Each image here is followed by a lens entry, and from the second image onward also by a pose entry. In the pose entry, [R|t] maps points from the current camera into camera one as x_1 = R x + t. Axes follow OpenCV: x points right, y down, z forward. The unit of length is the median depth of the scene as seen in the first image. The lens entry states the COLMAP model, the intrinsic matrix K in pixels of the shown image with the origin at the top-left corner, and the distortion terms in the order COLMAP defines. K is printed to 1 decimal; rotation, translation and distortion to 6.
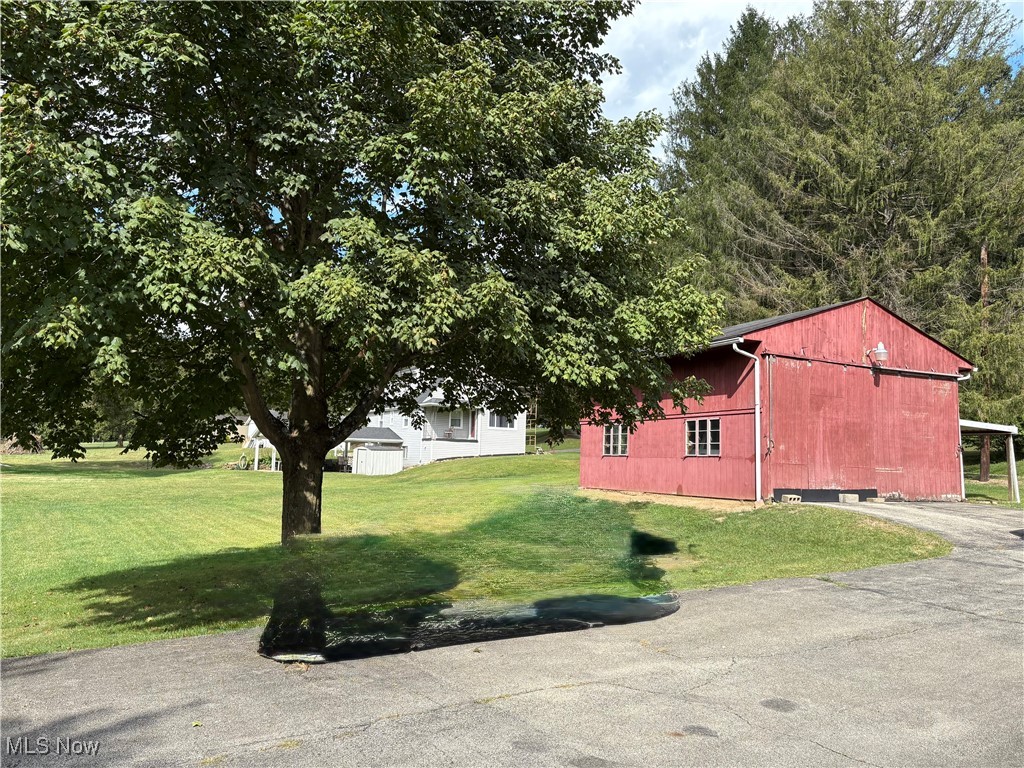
lens RADIAL K [[750.2, 0, 512.0], [0, 750.2, 384.0], [0, 0, 1]] dist [0.007733, 0.010501]
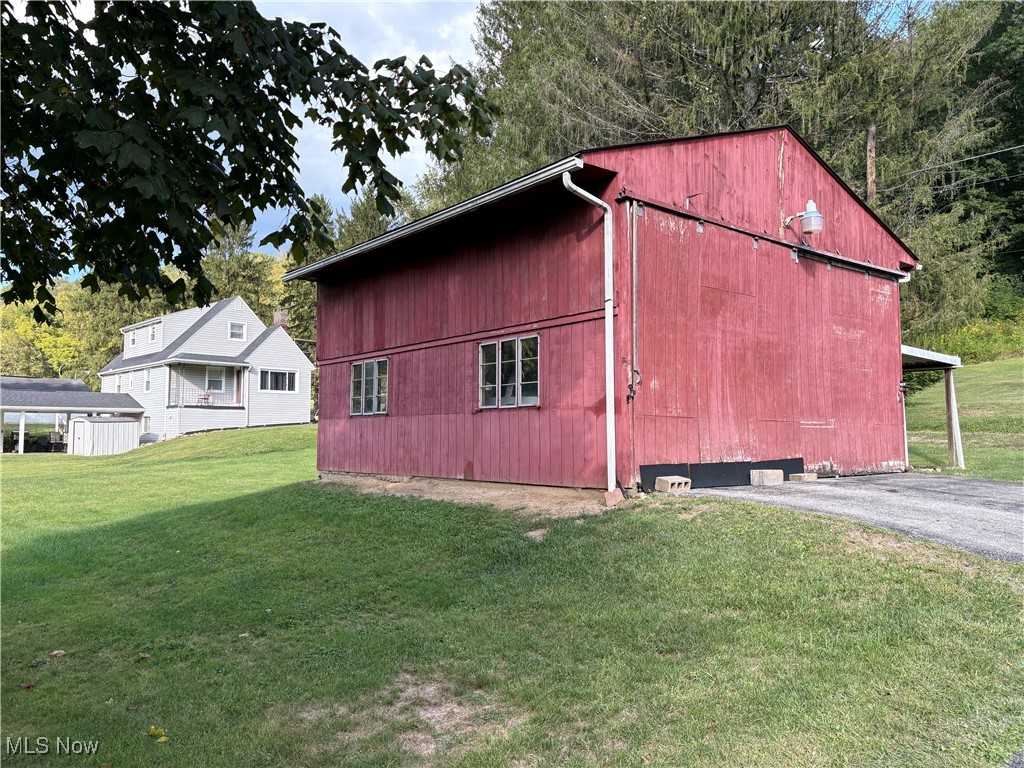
lens RADIAL K [[767.6, 0, 512.0], [0, 767.6, 384.0], [0, 0, 1]] dist [0.088517, -0.099285]
pose [[0.974258, -0.015342, 0.224915, 0.136026], [0.005678, 0.999035, 0.043550, 0.056171], [-0.225367, -0.041152, 0.973405, 0.473381]]
